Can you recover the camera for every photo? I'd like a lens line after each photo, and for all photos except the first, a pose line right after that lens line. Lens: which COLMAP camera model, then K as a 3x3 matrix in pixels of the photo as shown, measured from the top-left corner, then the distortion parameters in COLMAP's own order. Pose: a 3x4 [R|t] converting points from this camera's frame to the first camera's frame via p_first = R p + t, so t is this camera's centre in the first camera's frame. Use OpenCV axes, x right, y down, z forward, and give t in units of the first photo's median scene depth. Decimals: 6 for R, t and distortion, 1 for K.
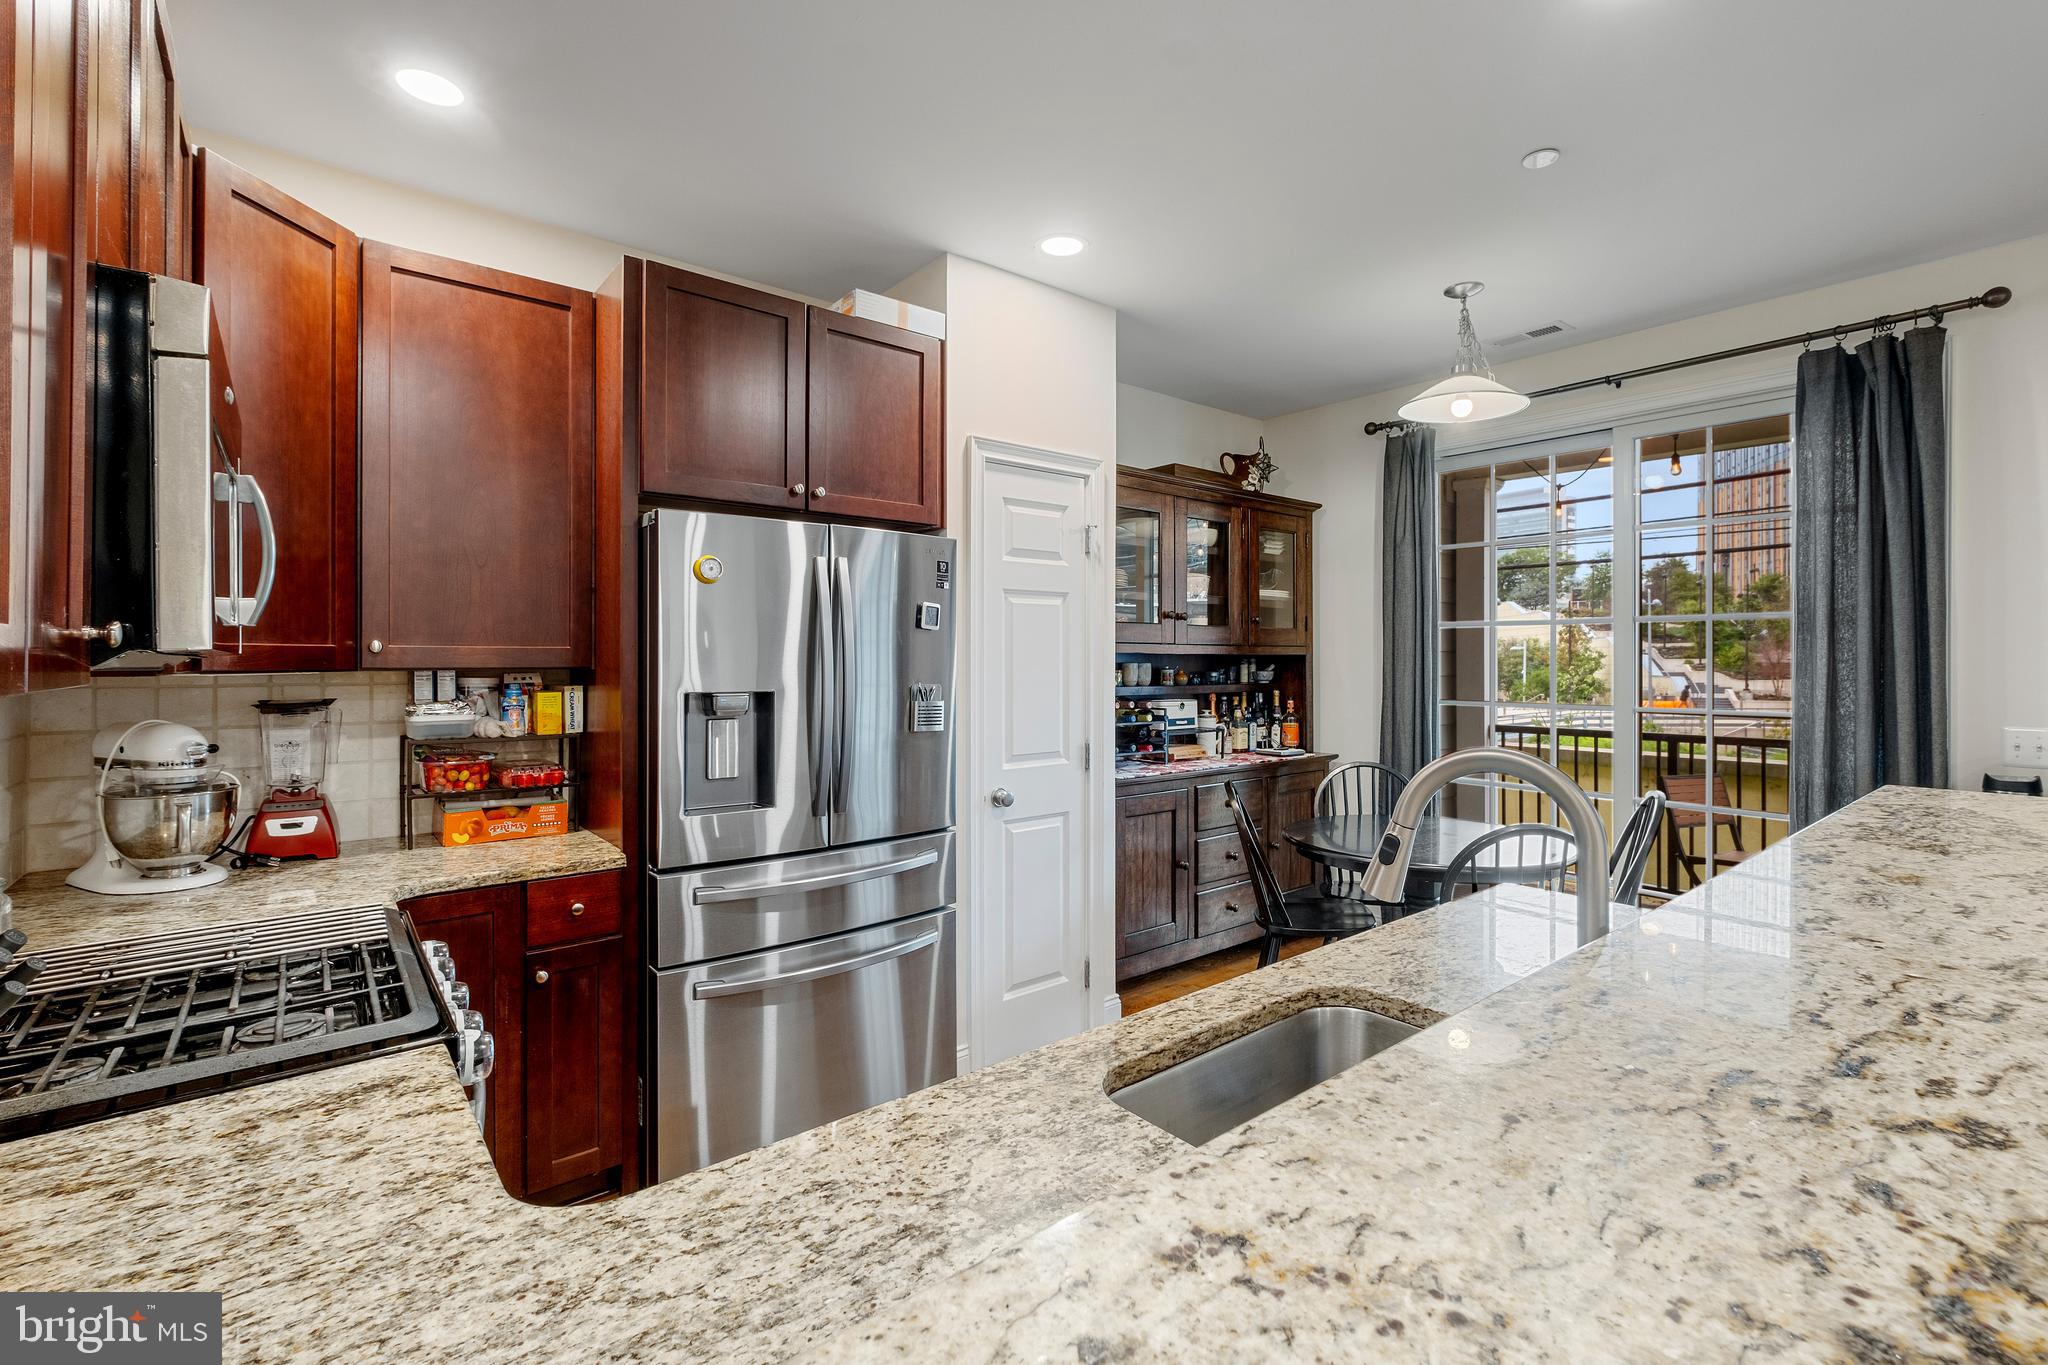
lens RADIAL K [[900.2, 0, 1037.7], [0, 900.2, 649.7], [0, 0, 1]] dist [-0.000757, -0.001592]
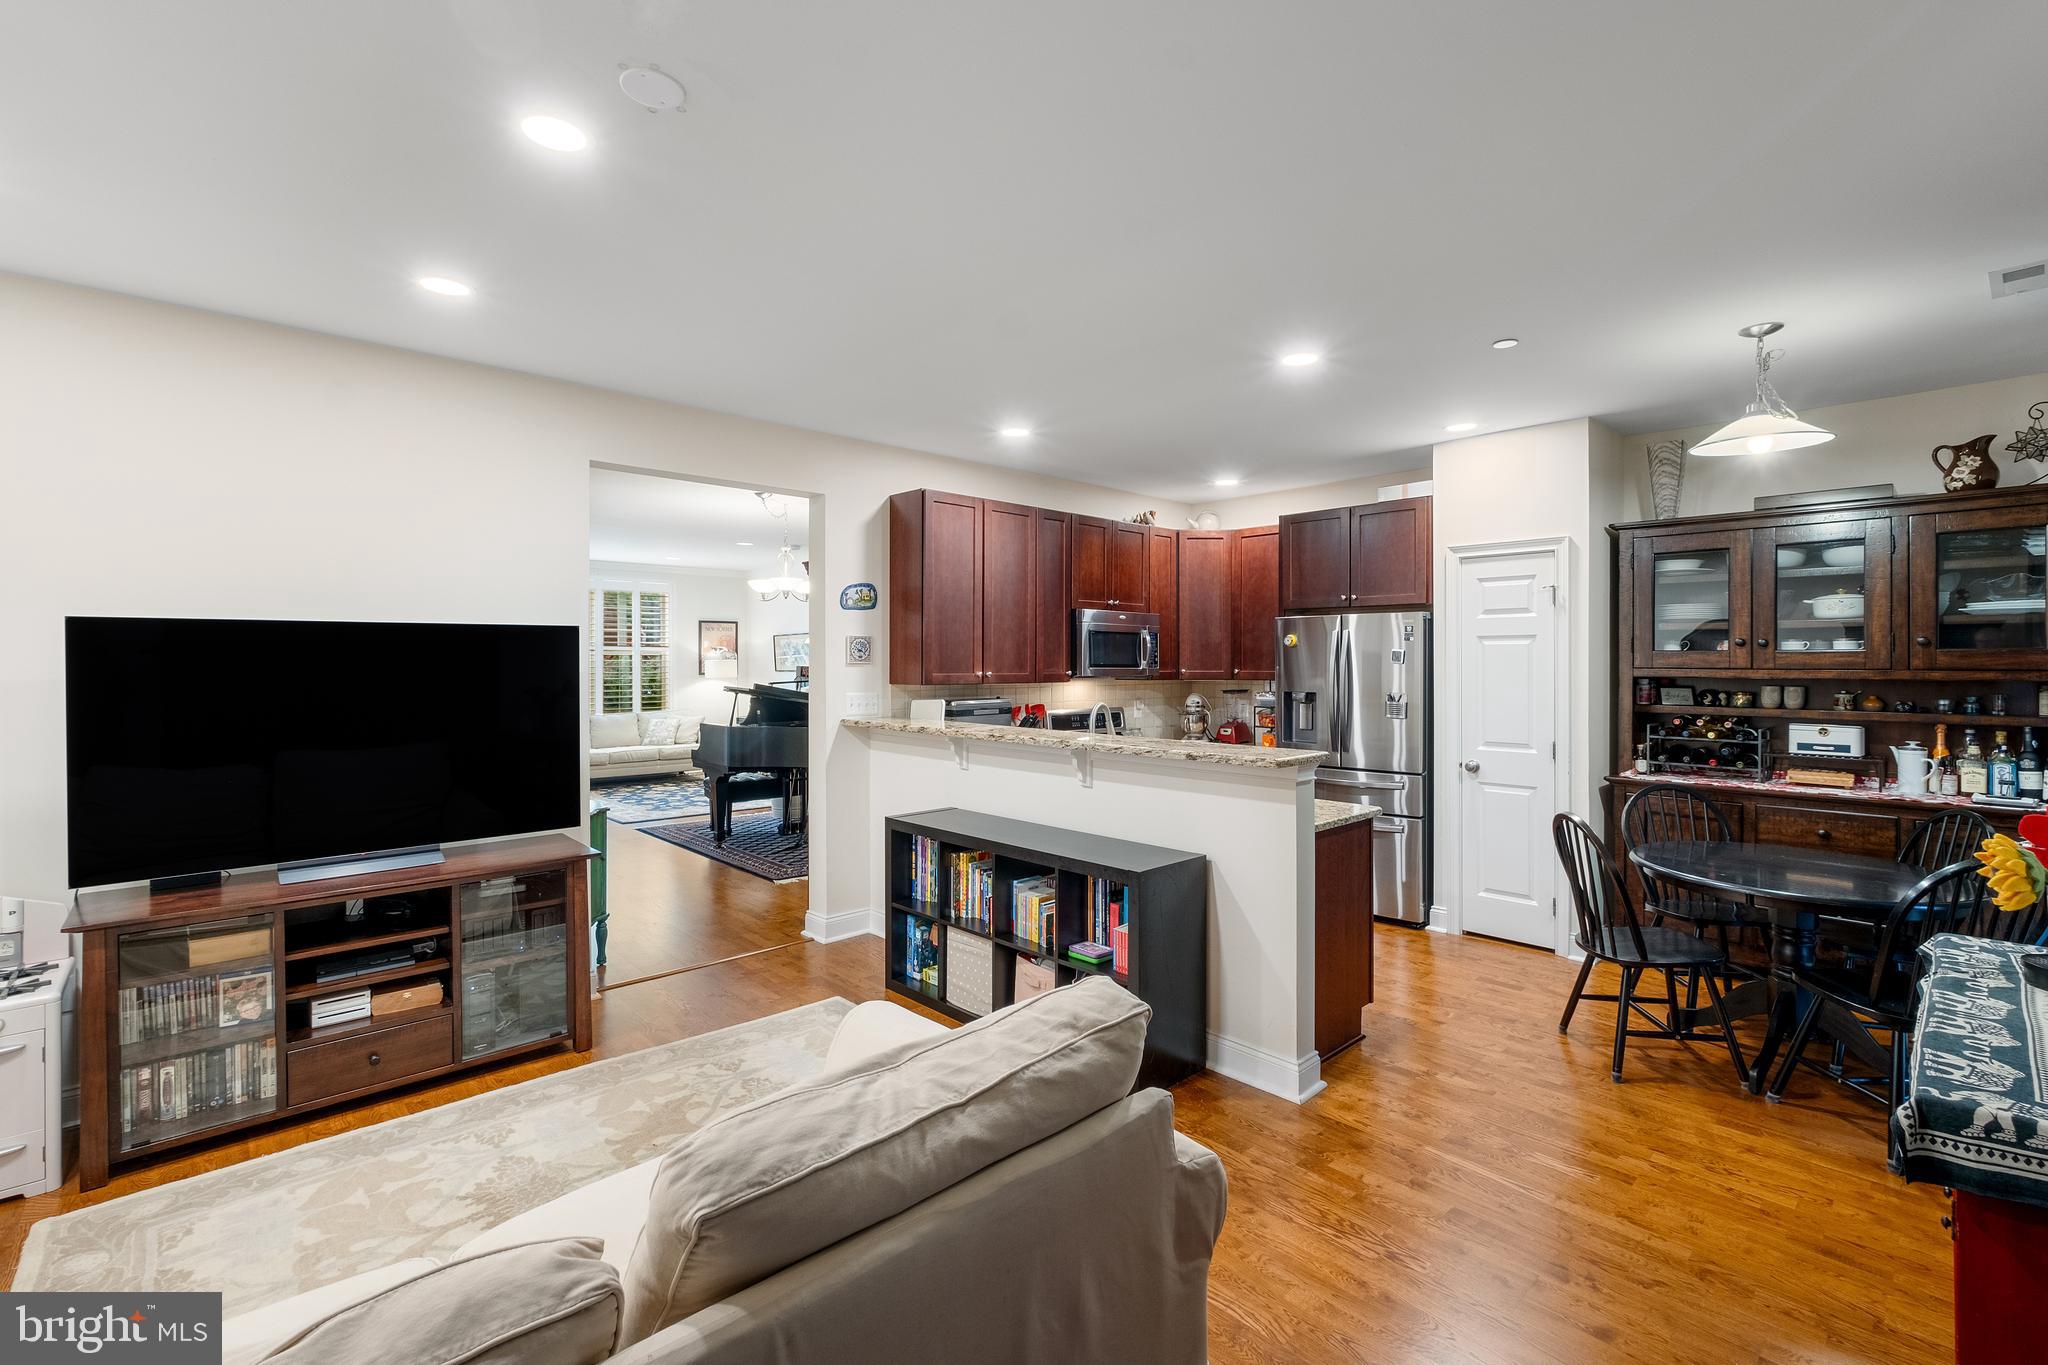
lens RADIAL K [[900.2, 0, 1020.3], [0, 900.2, 665.2], [0, 0, 1]] dist [-0.000757, -0.001592]
pose [[0.057109, 0.004330, -0.998359, 1.406707], [0.009766, 0.999940, 0.004896, -0.029800], [0.998320, -0.010030, 0.057063, 0.093244]]
